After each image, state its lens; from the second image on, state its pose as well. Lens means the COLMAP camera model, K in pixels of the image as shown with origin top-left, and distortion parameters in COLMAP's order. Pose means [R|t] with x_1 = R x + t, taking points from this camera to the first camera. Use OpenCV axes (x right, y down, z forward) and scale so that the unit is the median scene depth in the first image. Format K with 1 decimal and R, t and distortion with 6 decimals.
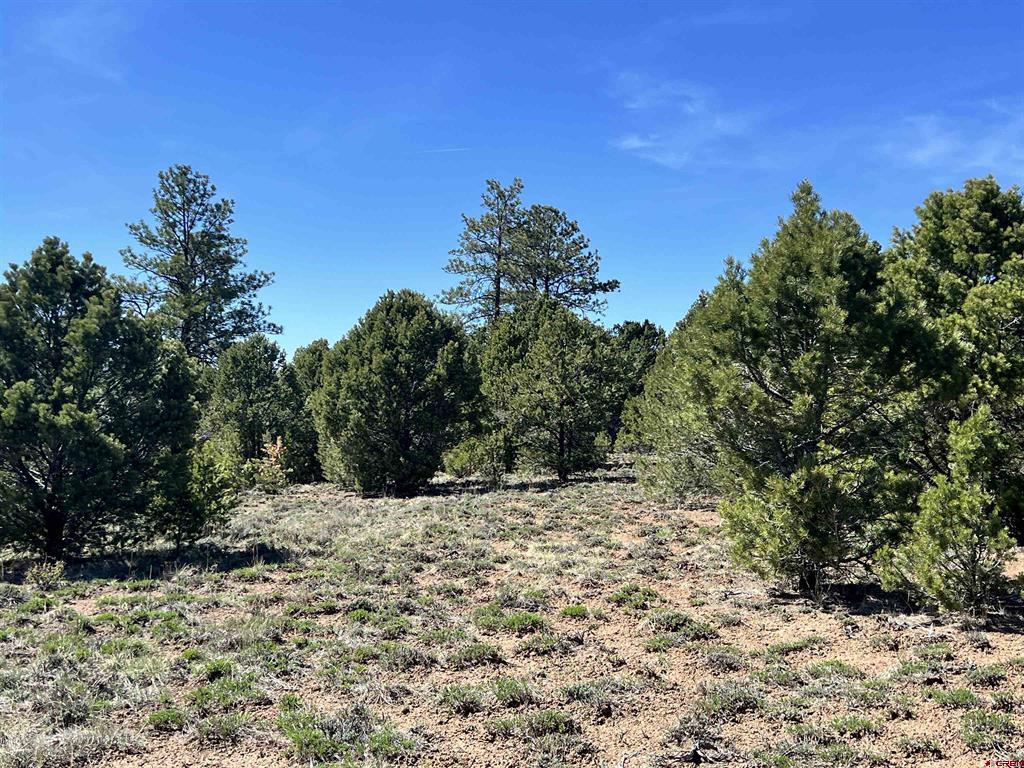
lens RADIAL K [[1259.3, 0, 512.0], [0, 1259.3, 384.0], [0, 0, 1]] dist [0.240199, -0.939061]
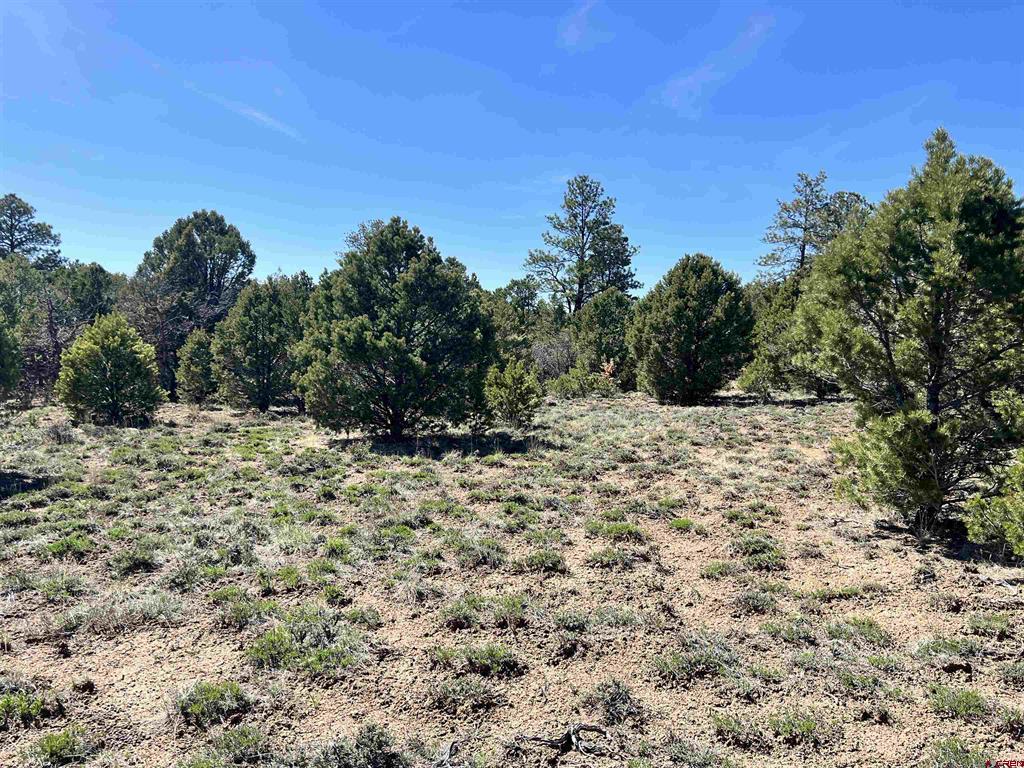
lens RADIAL K [[820.4, 0, 512.0], [0, 820.4, 384.0], [0, 0, 1]] dist [0.103428, -0.179582]
pose [[0.929140, 0.045707, -0.366893, 0.064518], [-0.018189, 0.996779, 0.078113, -0.000694], [0.369282, -0.065904, 0.926978, 0.096189]]
